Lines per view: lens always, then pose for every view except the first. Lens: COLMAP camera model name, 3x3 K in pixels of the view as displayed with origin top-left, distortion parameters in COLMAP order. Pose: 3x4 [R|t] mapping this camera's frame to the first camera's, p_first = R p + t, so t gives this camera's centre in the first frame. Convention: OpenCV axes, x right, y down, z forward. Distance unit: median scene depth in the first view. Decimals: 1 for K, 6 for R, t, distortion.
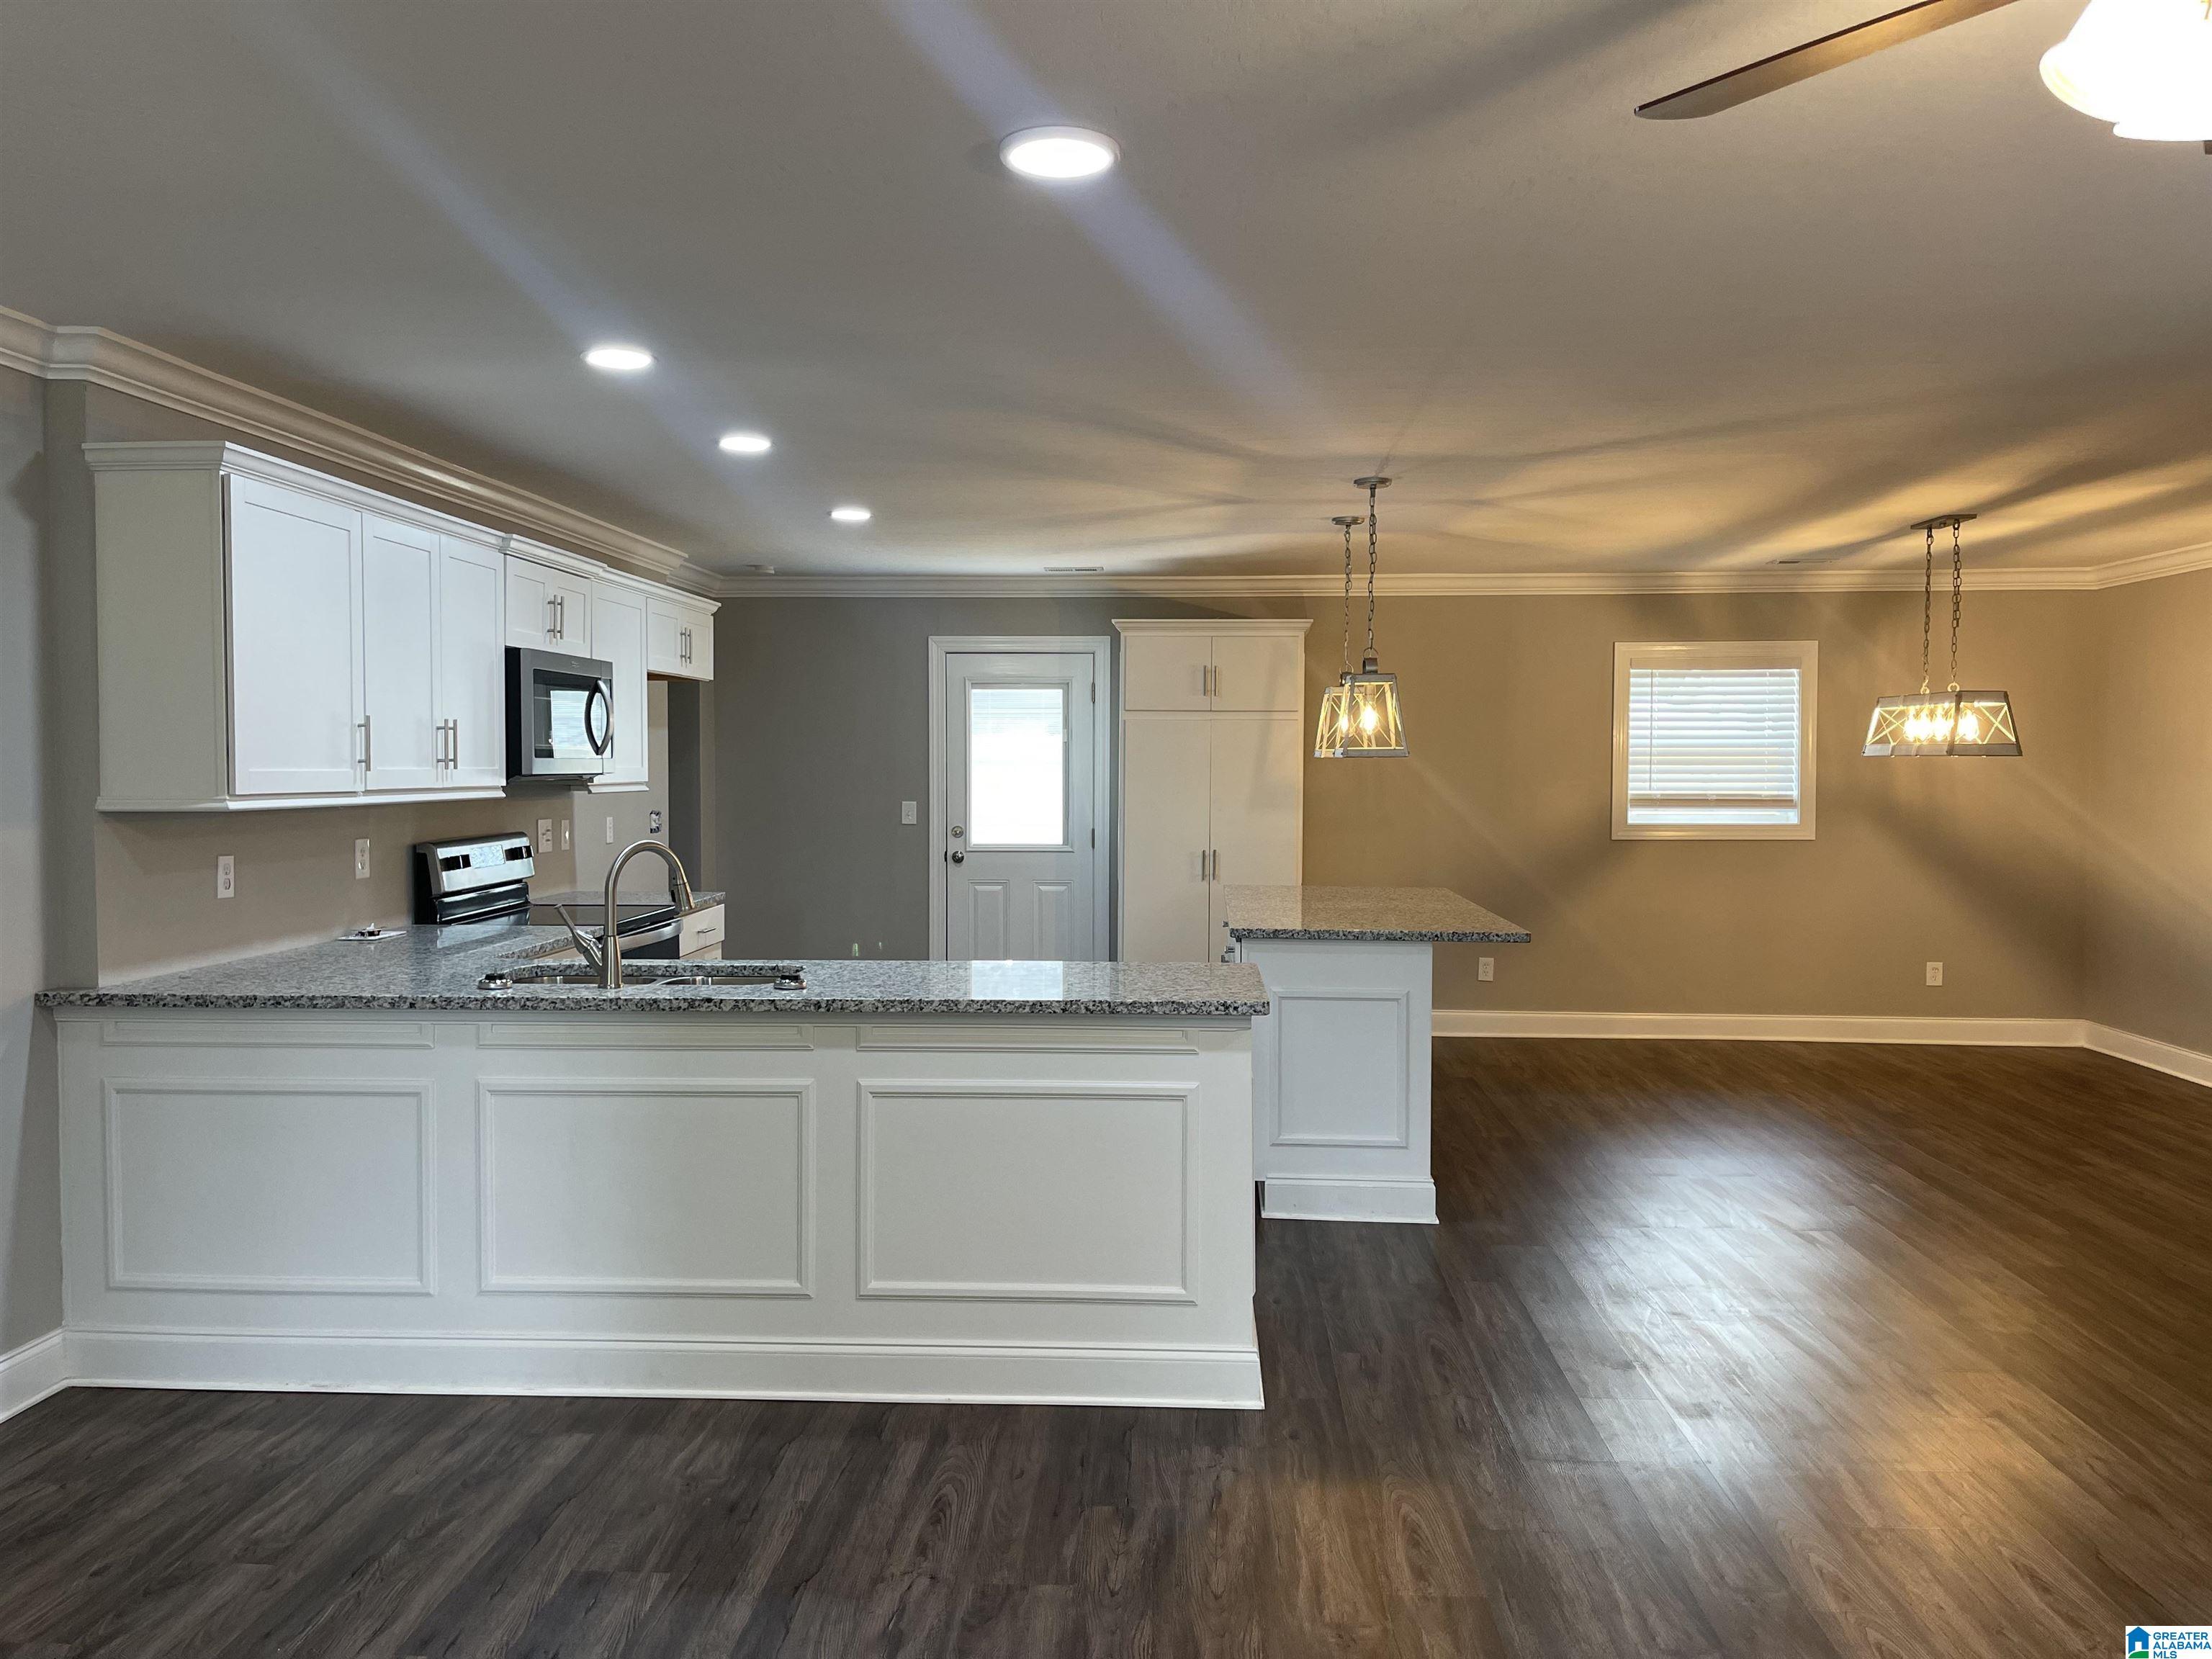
lens RADIAL K [[1680.1, 0, 1105.1], [0, 1680.1, 817.0], [0, 0, 1]] dist [0.064694, -0.061343]
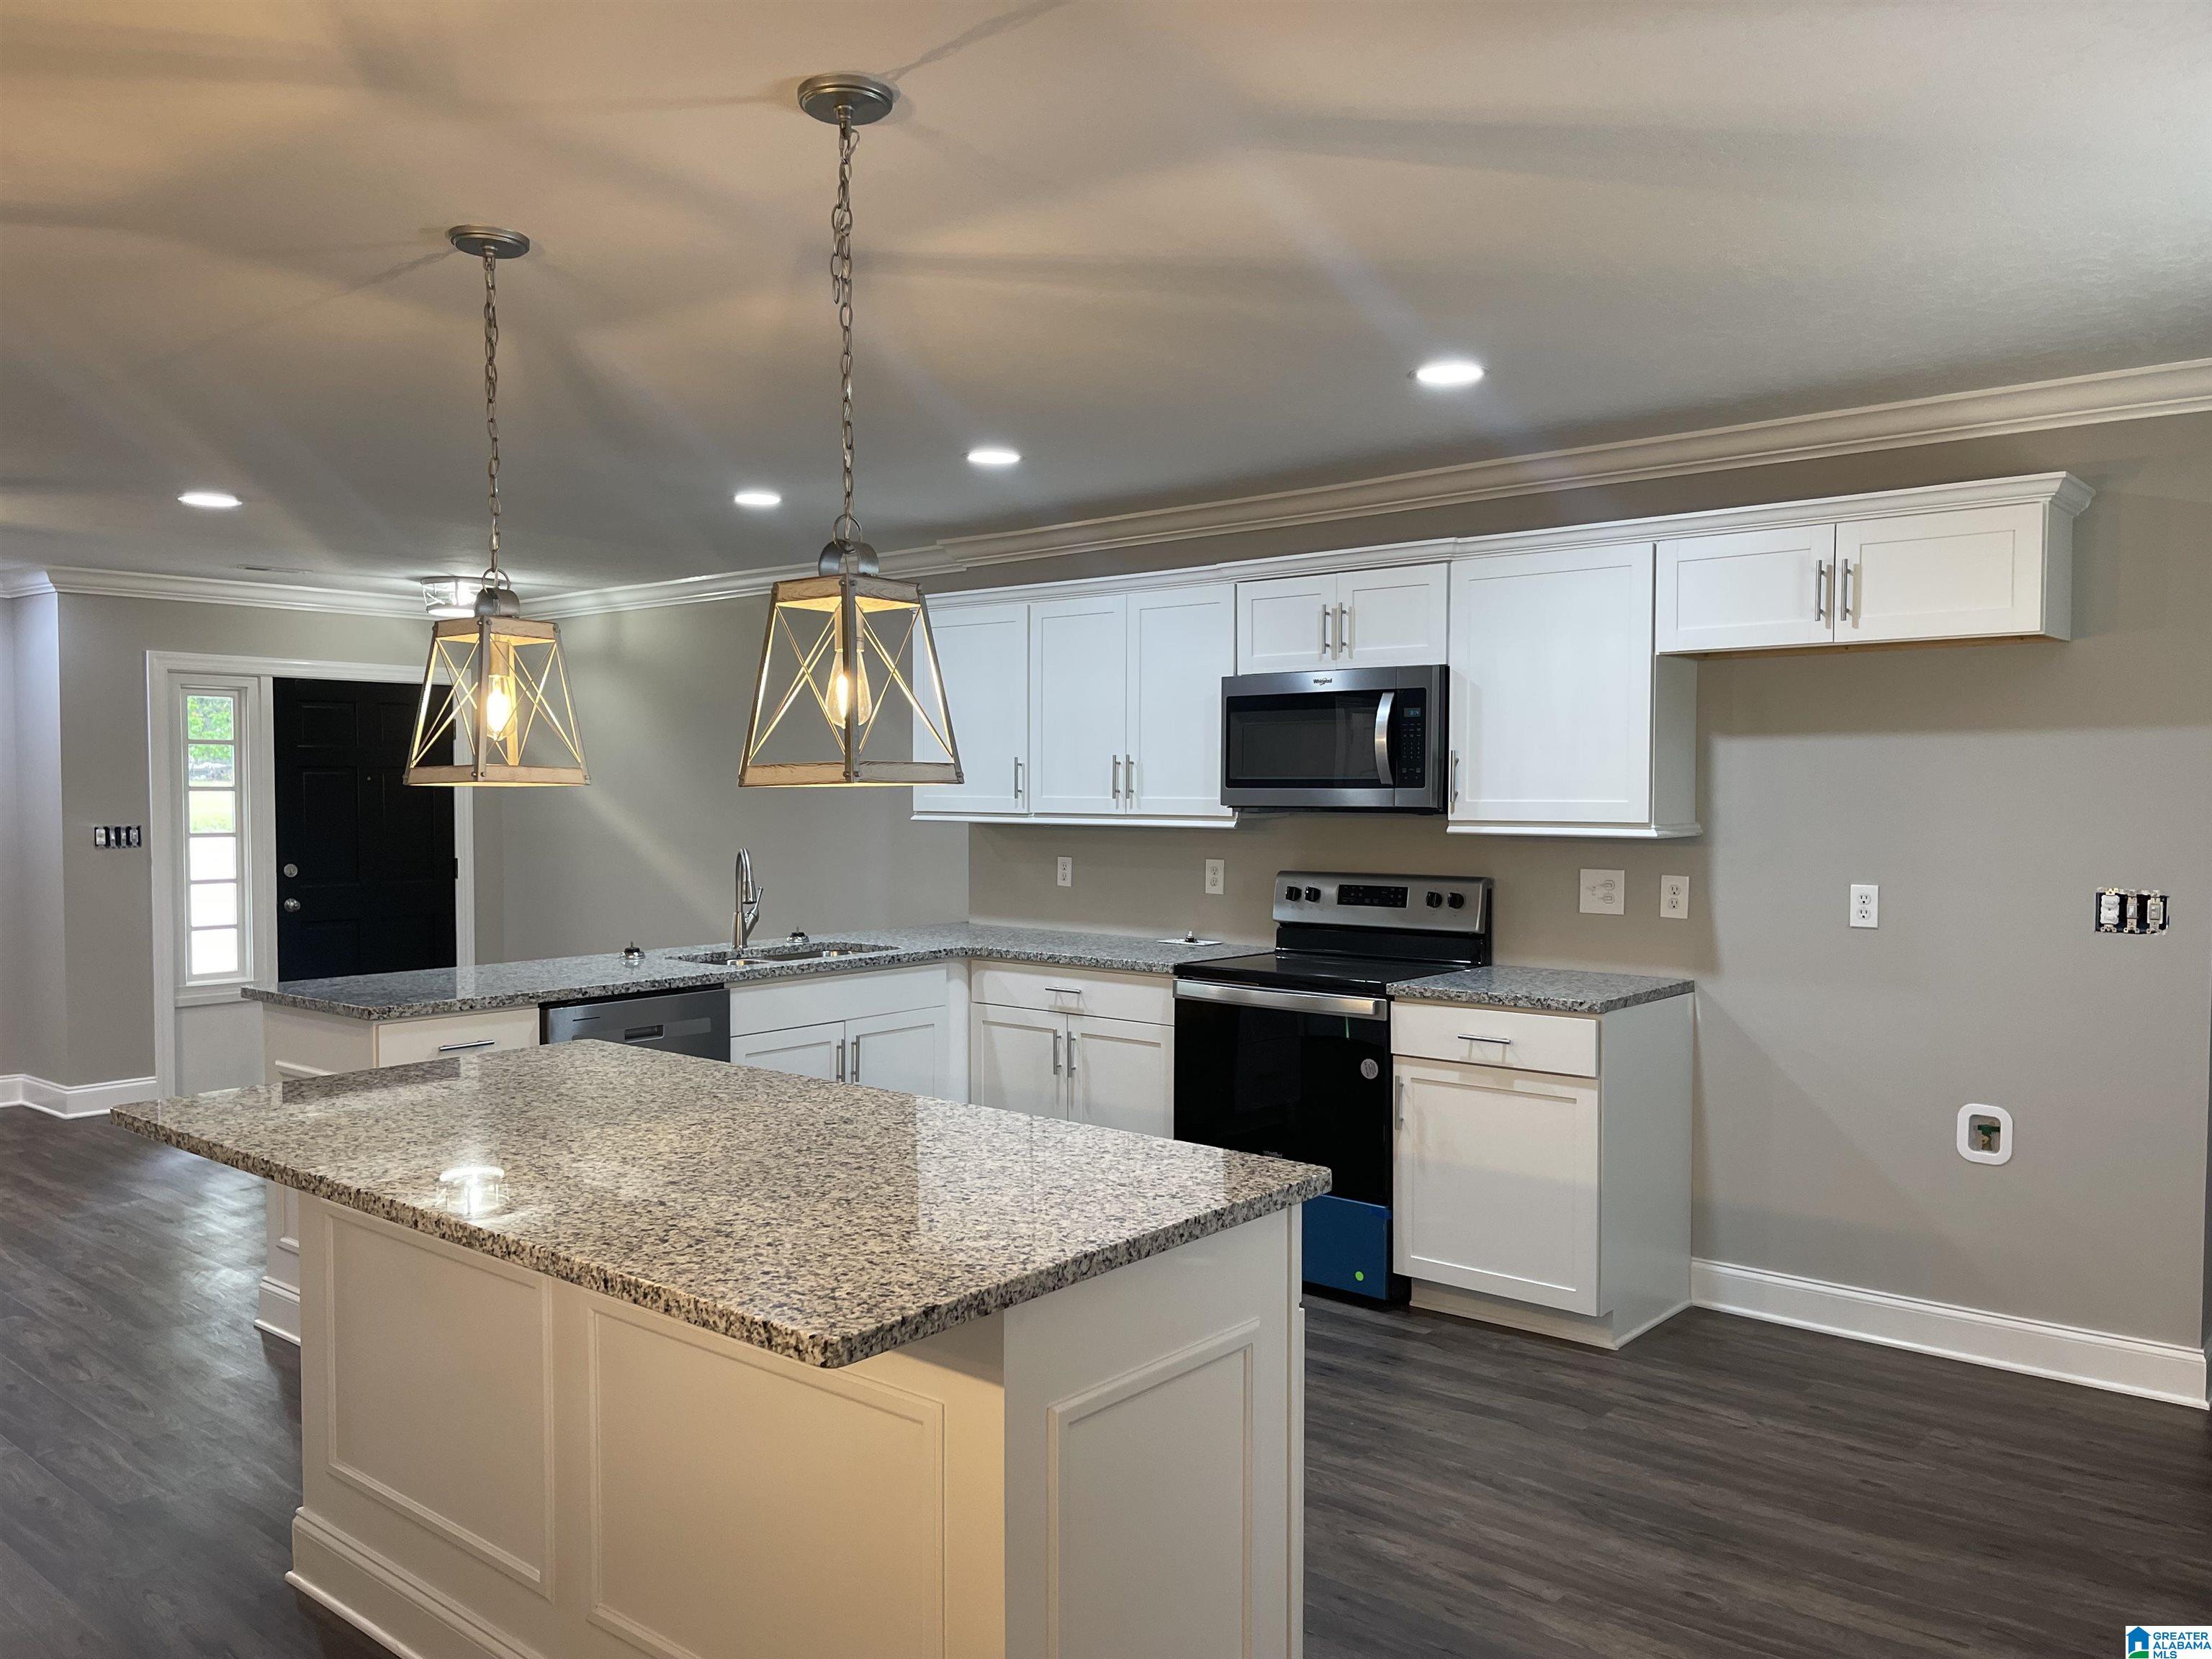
lens RADIAL K [[1680.1, 0, 1091.4], [0, 1680.1, 840.4], [0, 0, 1]] dist [0.064694, -0.061343]
pose [[-0.617438, 0.025261, -0.786214, 0.572993], [-0.026084, 0.998277, 0.052558, -0.065131], [0.786187, 0.052959, -0.615715, 1.855880]]
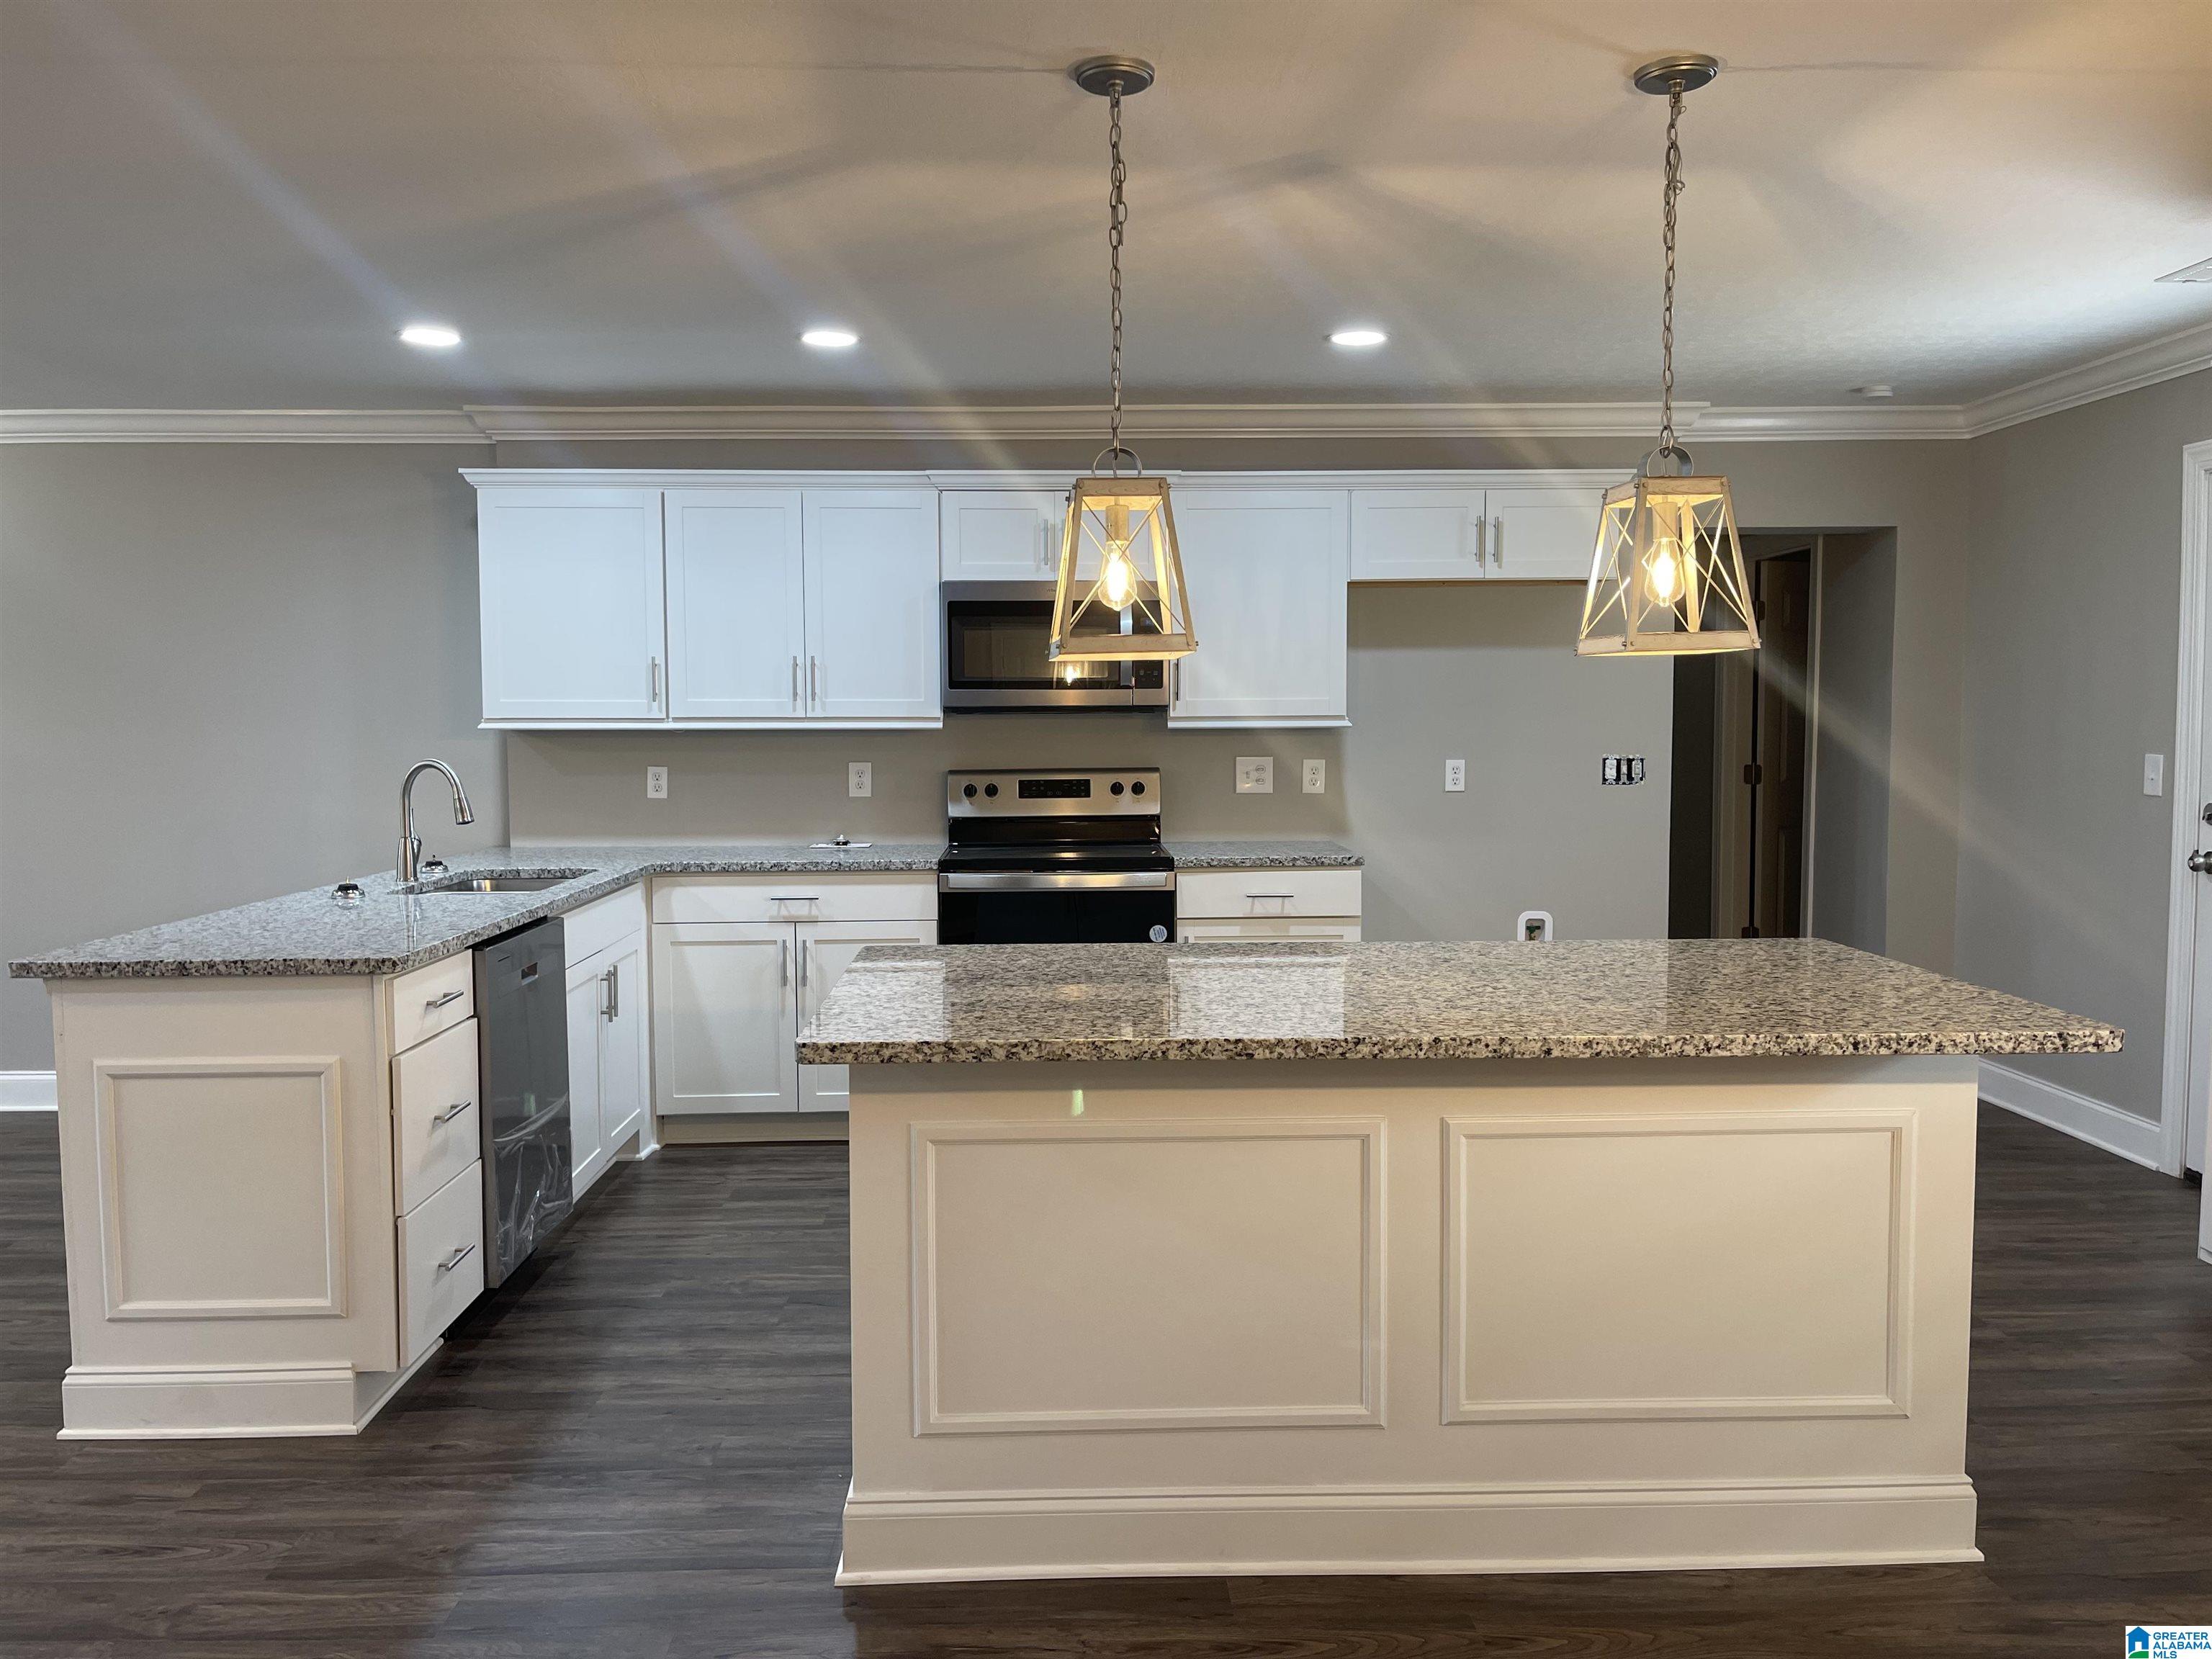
lens RADIAL K [[1680.1, 0, 1116.7], [0, 1680.1, 839.9], [0, 0, 1]] dist [0.064694, -0.061343]
pose [[0.086367, 0.073780, -0.993528, 0.820719], [-0.027339, 0.997054, 0.071665, -0.024271], [0.995888, 0.020972, 0.088130, 1.221865]]
